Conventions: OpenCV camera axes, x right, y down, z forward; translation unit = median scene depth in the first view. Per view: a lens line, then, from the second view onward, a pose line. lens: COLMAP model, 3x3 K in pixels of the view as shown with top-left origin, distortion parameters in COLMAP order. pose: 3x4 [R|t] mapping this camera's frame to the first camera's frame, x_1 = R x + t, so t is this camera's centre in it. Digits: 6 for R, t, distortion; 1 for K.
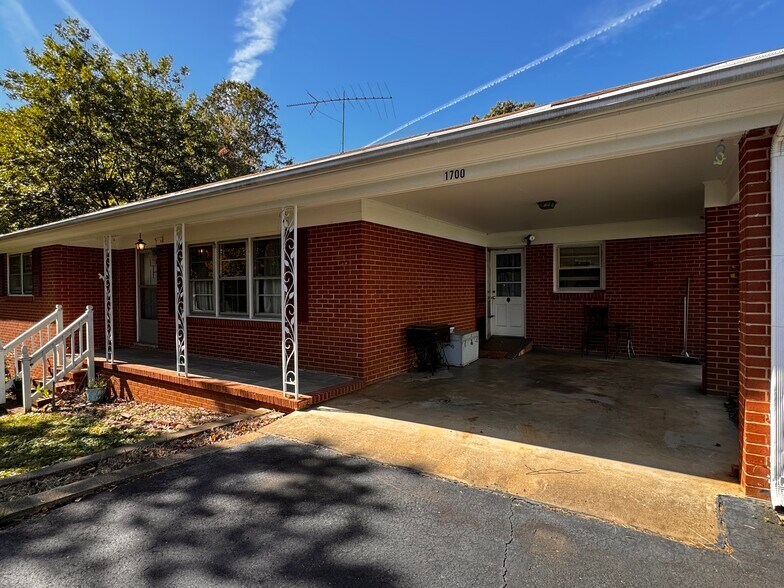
lens RADIAL K [[435.2, 0, 382.9], [0, 435.2, 297.4], [0, 0, 1]] dist [-0.002537, -0.000227]
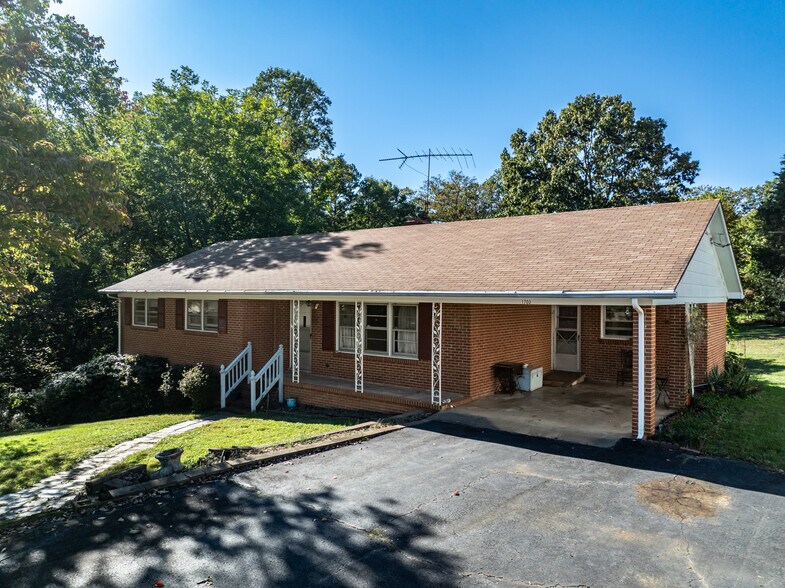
lens RADIAL K [[555.0, 0, 389.4], [0, 555.0, 289.1], [0, 0, 1]] dist [-0.048129, 0.034280]
pose [[0.996573, 0.014364, -0.081456, -0.147763], [-0.016795, 0.999432, -0.029229, -0.125499], [0.080990, 0.030497, 0.996248, -0.919100]]
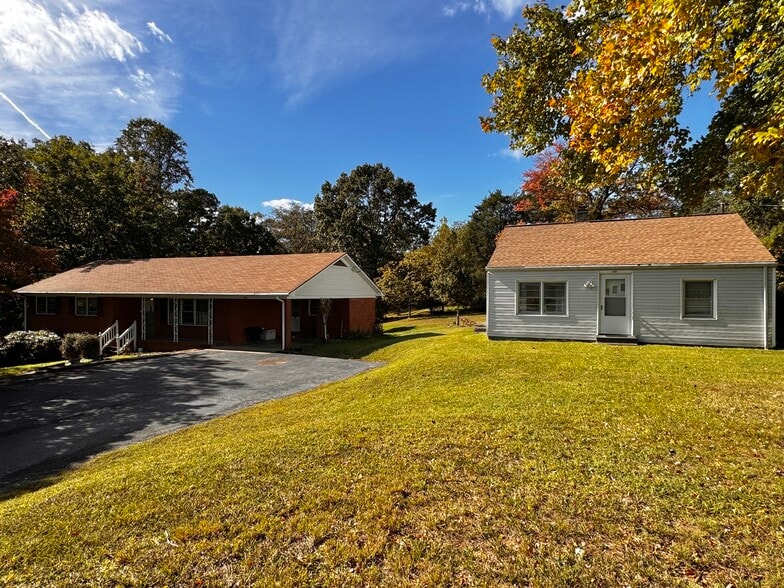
lens RADIAL K [[435.2, 0, 382.9], [0, 435.2, 297.4], [0, 0, 1]] dist [-0.002537, -0.000227]
pose [[0.979504, 0.012370, 0.201043, 0.357562], [-0.010077, 0.999872, -0.012428, -0.118996], [-0.201171, 0.010147, 0.979504, -2.201485]]
